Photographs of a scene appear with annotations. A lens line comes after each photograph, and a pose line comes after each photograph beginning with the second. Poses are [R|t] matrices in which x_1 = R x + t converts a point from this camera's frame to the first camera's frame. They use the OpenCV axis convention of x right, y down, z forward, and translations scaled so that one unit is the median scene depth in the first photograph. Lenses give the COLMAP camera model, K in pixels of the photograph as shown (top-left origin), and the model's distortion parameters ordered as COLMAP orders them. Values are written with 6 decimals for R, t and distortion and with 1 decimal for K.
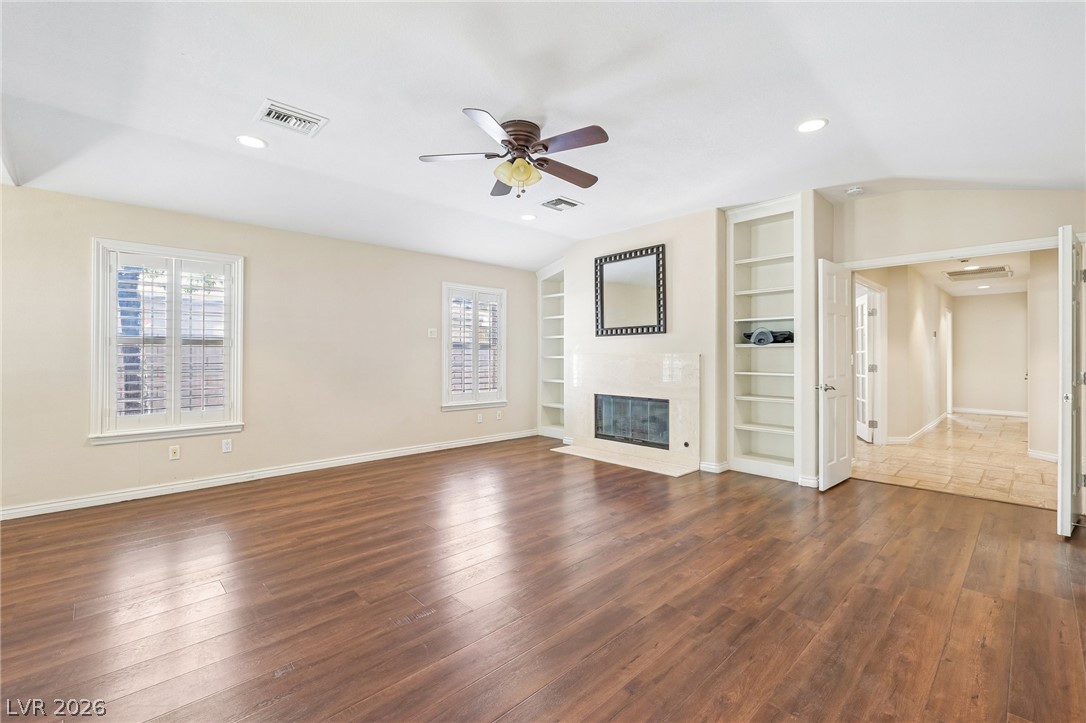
lens RADIAL K [[465.0, 0, 540.1], [0, 465.0, 360.2], [0, 0, 1]] dist [0.001054, 0.000078]
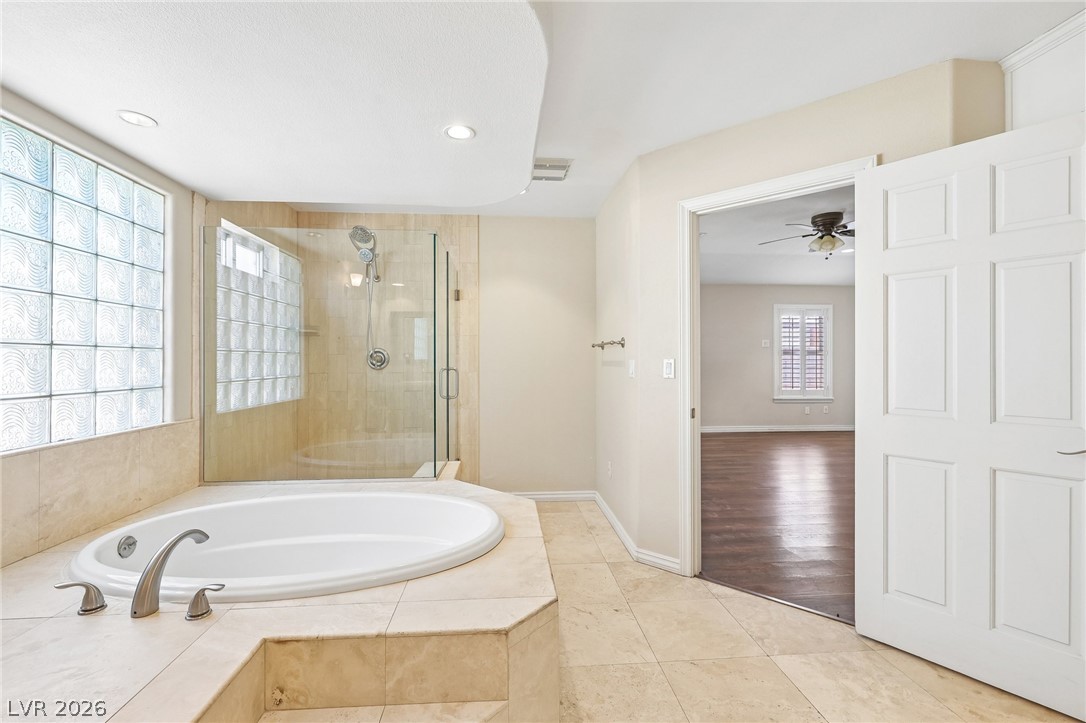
lens RADIAL K [[465.0, 0, 540.1], [0, 465.0, 360.2], [0, 0, 1]] dist [0.001054, 0.000078]
pose [[0.781650, -0.005553, -0.623692, 0.093531], [-0.000321, 0.999957, -0.009306, 0.002545], [0.623717, 0.007474, 0.781614, -0.441215]]
